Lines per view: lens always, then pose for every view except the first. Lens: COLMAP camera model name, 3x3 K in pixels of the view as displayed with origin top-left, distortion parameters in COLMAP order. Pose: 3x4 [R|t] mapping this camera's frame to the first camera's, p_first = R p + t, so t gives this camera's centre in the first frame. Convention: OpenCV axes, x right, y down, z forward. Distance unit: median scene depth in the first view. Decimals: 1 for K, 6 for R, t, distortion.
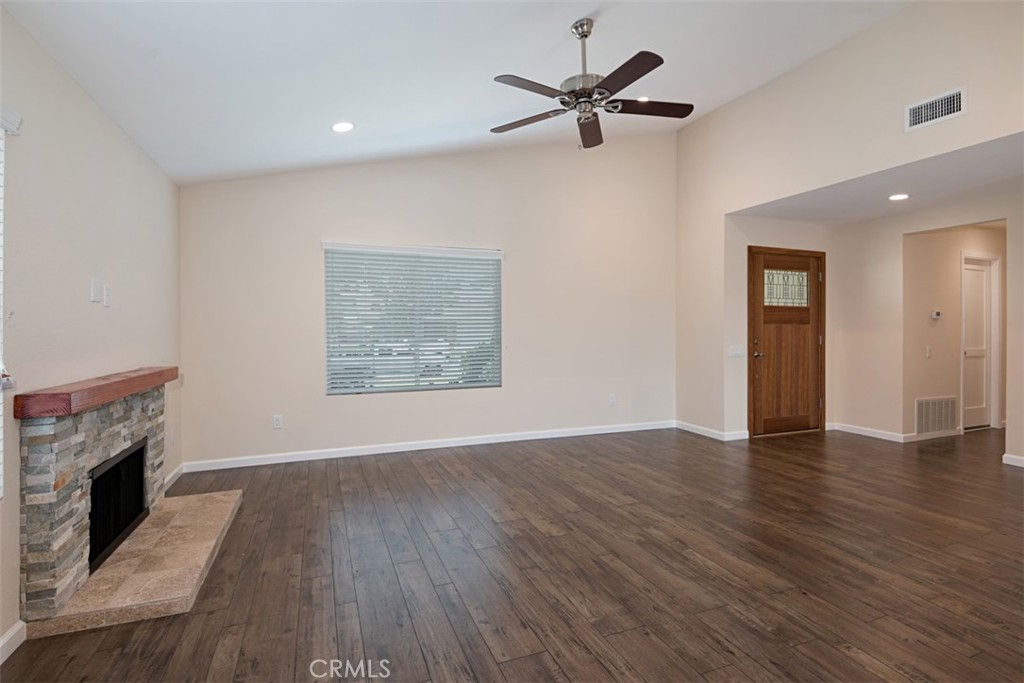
lens RADIAL K [[507.2, 0, 514.4], [0, 507.2, 328.7], [0, 0, 1]] dist [-0.042703, 0.000157]
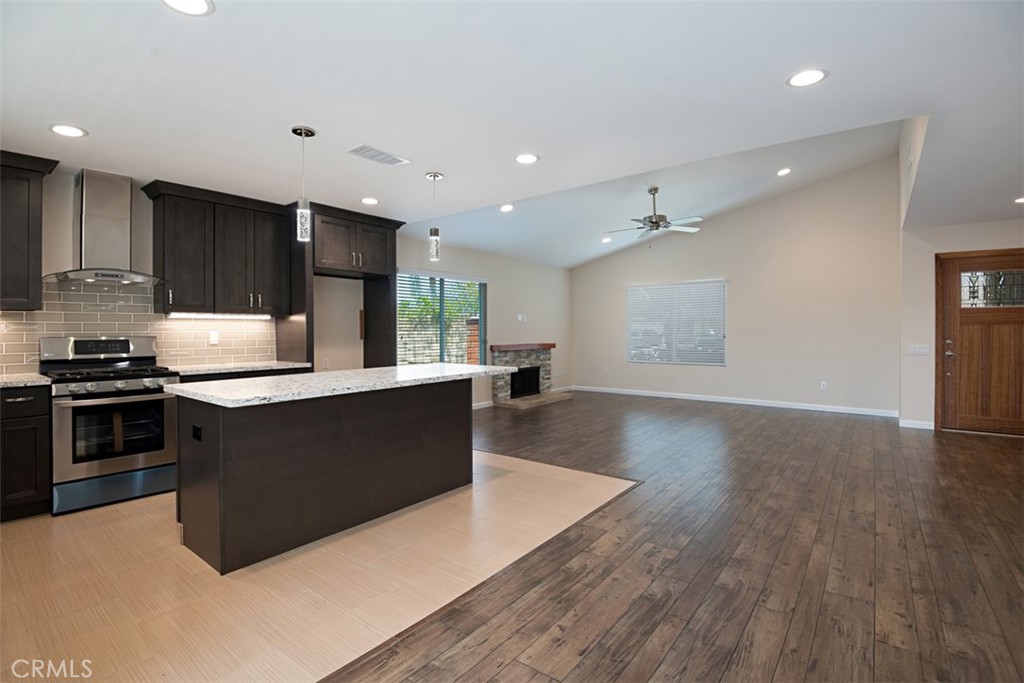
lens RADIAL K [[477.7, 0, 515.1], [0, 477.7, 328.7], [0, 0, 1]] dist [-0.004649, -0.001119]
pose [[0.509292, -0.000293, -0.860593, 0.894455], [0.001238, 0.999999, 0.000392, -0.003673], [0.860593, -0.001265, 0.509292, -0.316773]]
